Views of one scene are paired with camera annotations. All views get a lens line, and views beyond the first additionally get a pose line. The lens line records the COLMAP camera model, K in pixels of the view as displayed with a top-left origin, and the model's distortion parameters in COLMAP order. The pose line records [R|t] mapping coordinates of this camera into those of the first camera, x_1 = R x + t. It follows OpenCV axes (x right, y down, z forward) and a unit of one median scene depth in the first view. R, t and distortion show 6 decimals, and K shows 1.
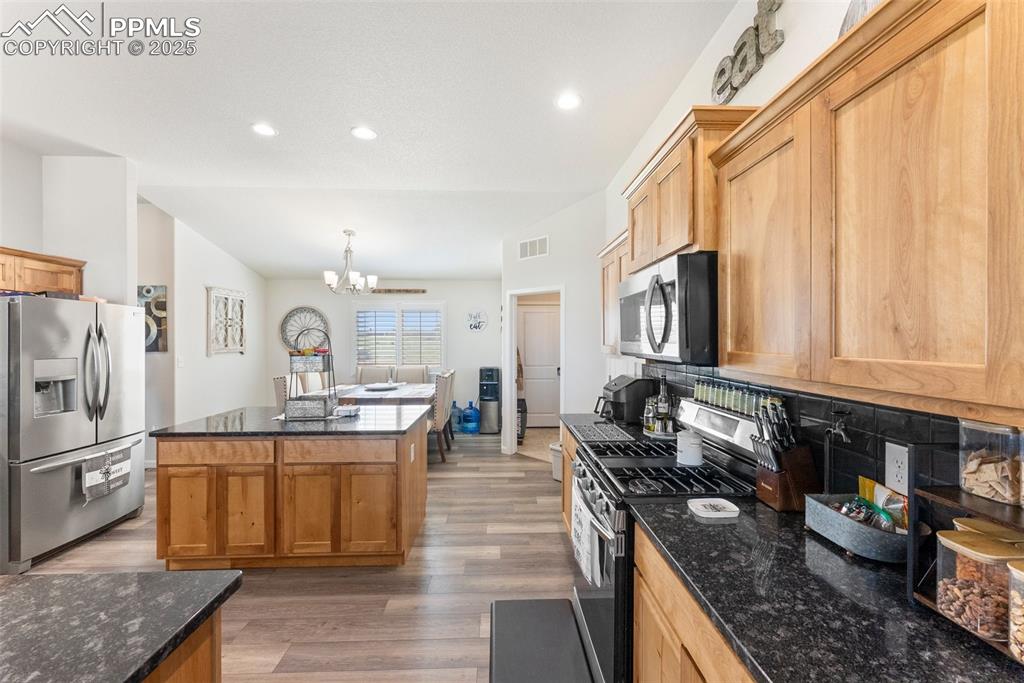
lens RADIAL K [[410.8, 0, 516.6], [0, 410.8, 337.3], [0, 0, 1]] dist [0.000382, -0.000146]
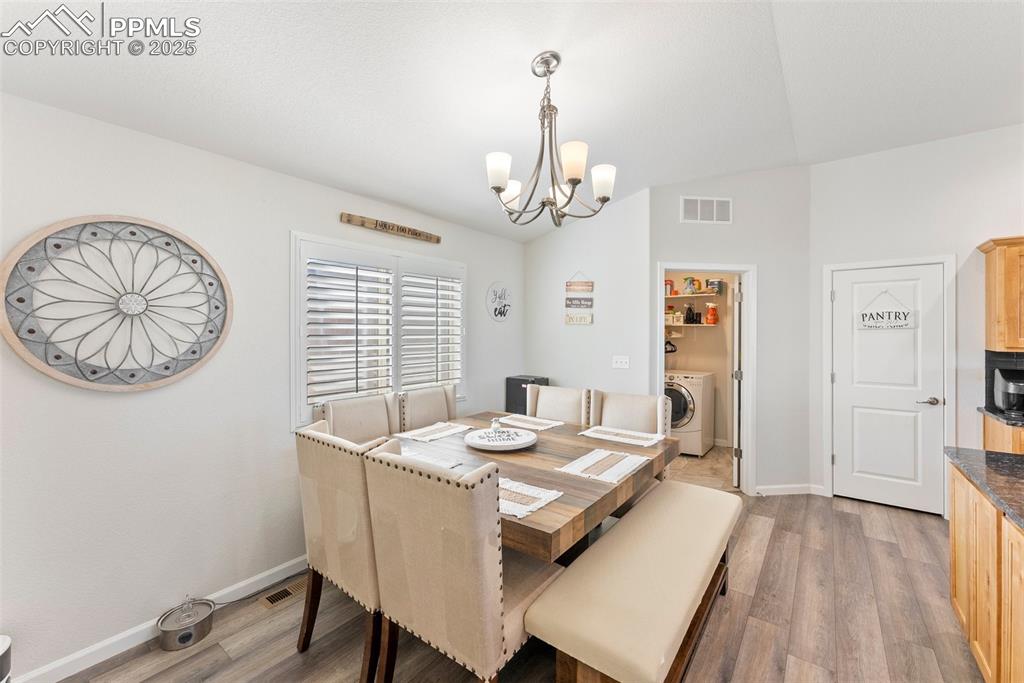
lens RADIAL K [[409.8, 0, 516.4], [0, 409.8, 333.5], [0, 0, 1]] dist [0.001414, -0.000333]
pose [[0.633753, -0.000952, 0.773535, -0.669667], [-0.004050, 0.999981, 0.004549, 0.003678], [-0.773525, -0.006016, 0.633737, 0.706298]]
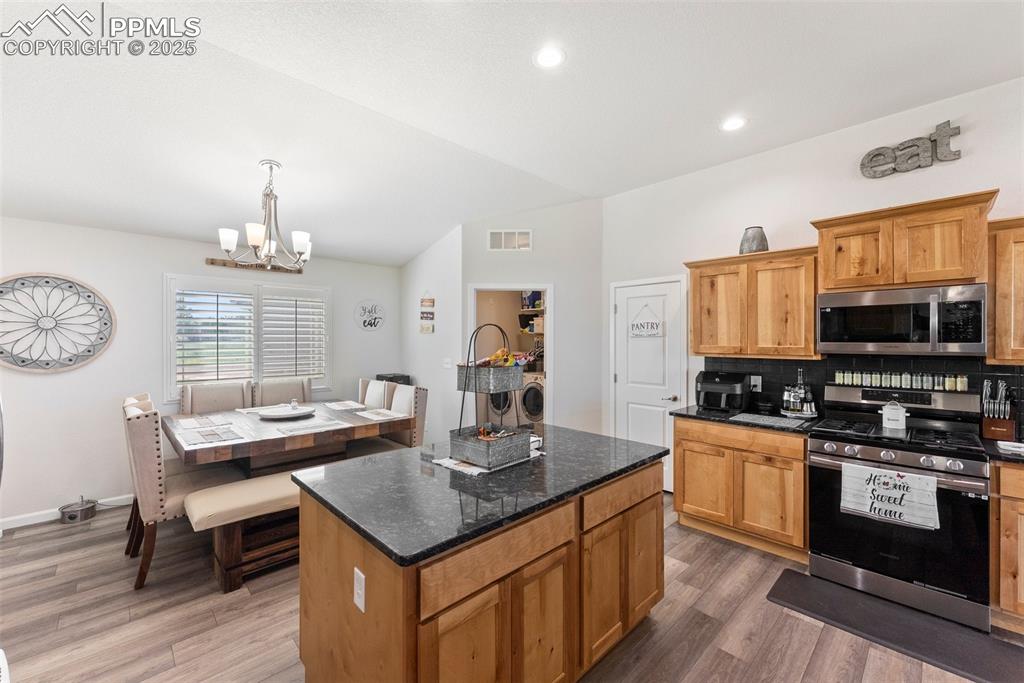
lens RADIAL K [[410.8, 0, 516.6], [0, 410.8, 337.3], [0, 0, 1]] dist [0.000382, -0.000146]
pose [[0.744571, 0.005030, 0.667524, -0.497111], [-0.005234, 0.999985, -0.001697, 0.000392], [-0.667523, -0.002230, 0.744586, 0.271660]]
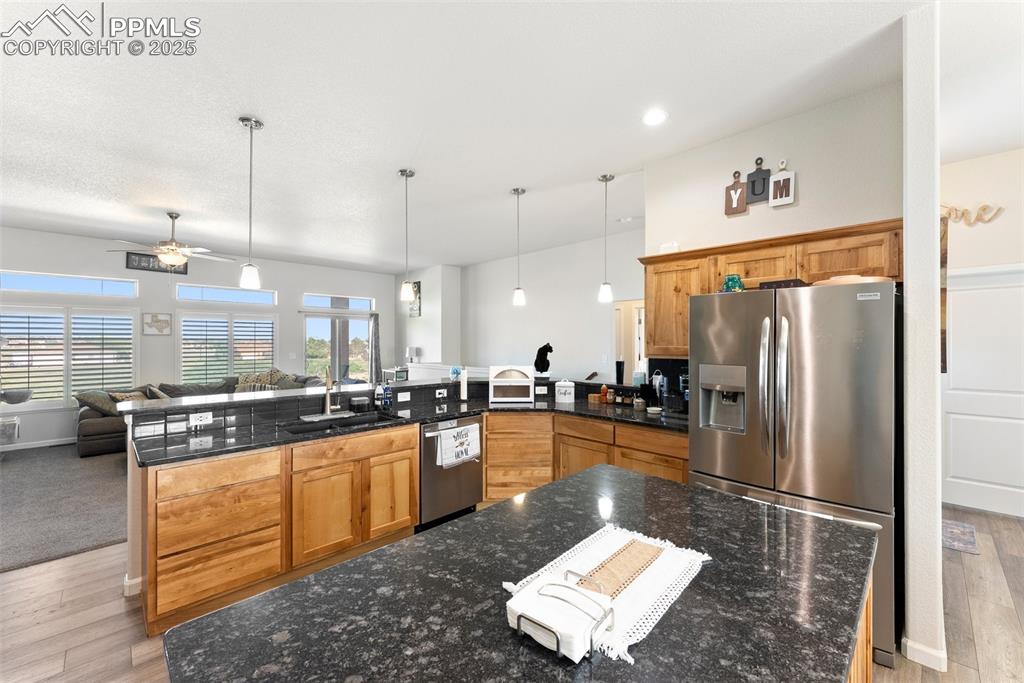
lens RADIAL K [[411.0, 0, 515.8], [0, 411.0, 341.9], [0, 0, 1]] dist [0.001850, -0.000155]
pose [[-0.733932, 0.001666, -0.679221, -0.116940], [0.004613, 0.999986, -0.002532, 0.002679], [0.679207, -0.004991, -0.733930, 0.659291]]
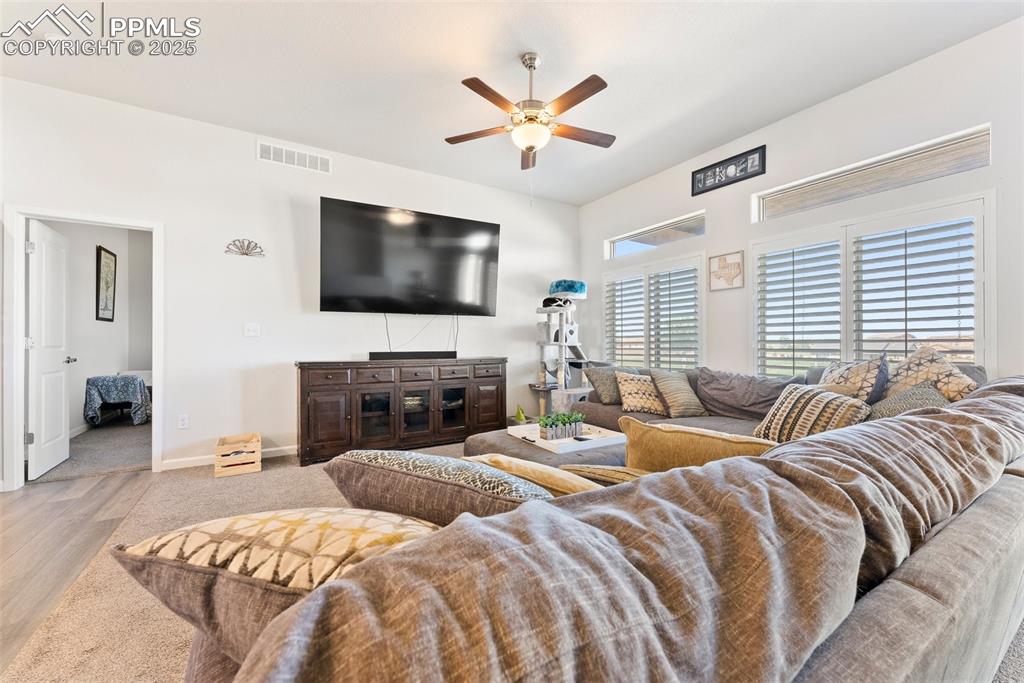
lens RADIAL K [[411.0, 0, 515.8], [0, 411.0, 341.9], [0, 0, 1]] dist [0.001850, -0.000155]
pose [[-0.498058, 0.008126, 0.867106, -0.599279], [0.000935, 0.999961, -0.008834, 0.072295], [-0.867143, -0.003589, -0.498046, -0.214567]]
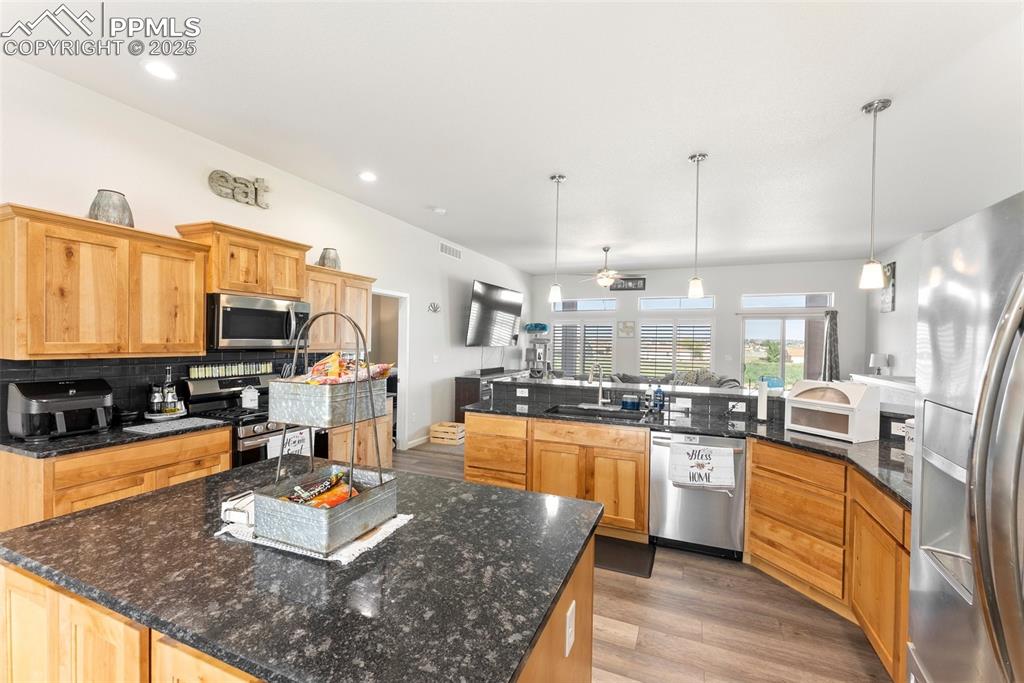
lens RADIAL K [[415.3, 0, 520.9], [0, 415.3, 346.1], [0, 0, 1]] dist [0.000743, -0.000061]
pose [[-0.906267, -0.017346, 0.422350, -0.468613], [-0.015849, 0.999850, 0.007056, 0.003049], [-0.422409, -0.000299, -0.906405, 0.716472]]
